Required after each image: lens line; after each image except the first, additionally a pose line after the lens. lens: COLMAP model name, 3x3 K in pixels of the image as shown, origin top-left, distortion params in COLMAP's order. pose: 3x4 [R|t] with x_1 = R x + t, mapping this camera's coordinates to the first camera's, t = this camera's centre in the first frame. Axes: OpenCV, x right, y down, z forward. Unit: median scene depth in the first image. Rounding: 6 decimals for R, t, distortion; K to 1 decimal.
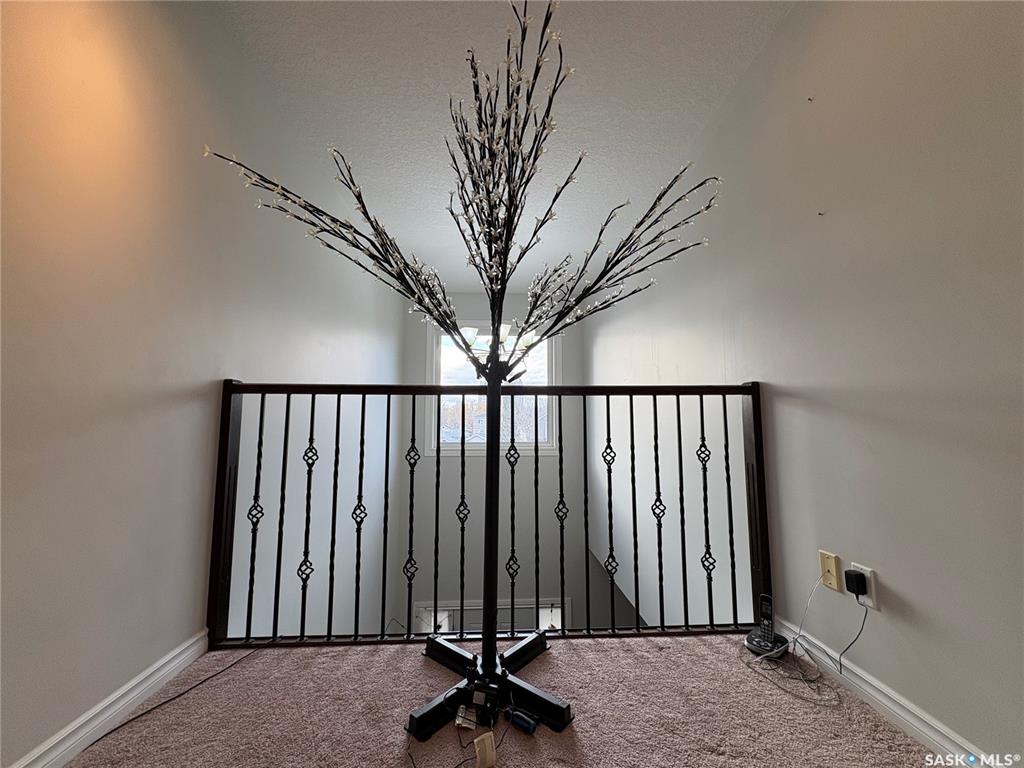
lens RADIAL K [[412.5, 0, 512.0], [0, 412.5, 374.4], [0, 0, 1]] dist [-0.000998, 0.000079]
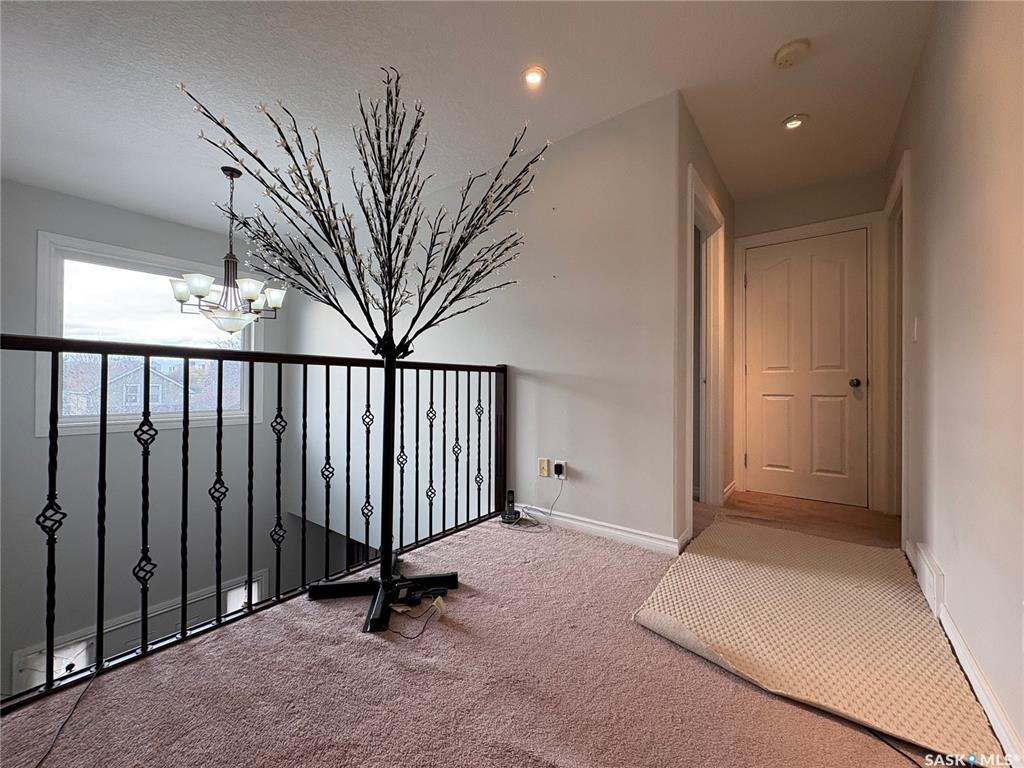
lens RADIAL K [[406.3, 0, 510.9], [0, 406.3, 383.0], [0, 0, 1]] dist [-0.000600, -0.000190]
pose [[0.641636, 0.012060, 0.766915, -0.662007], [-0.085946, 0.994710, 0.056265, -0.004926], [-0.762179, -0.102015, 0.639278, -0.038610]]
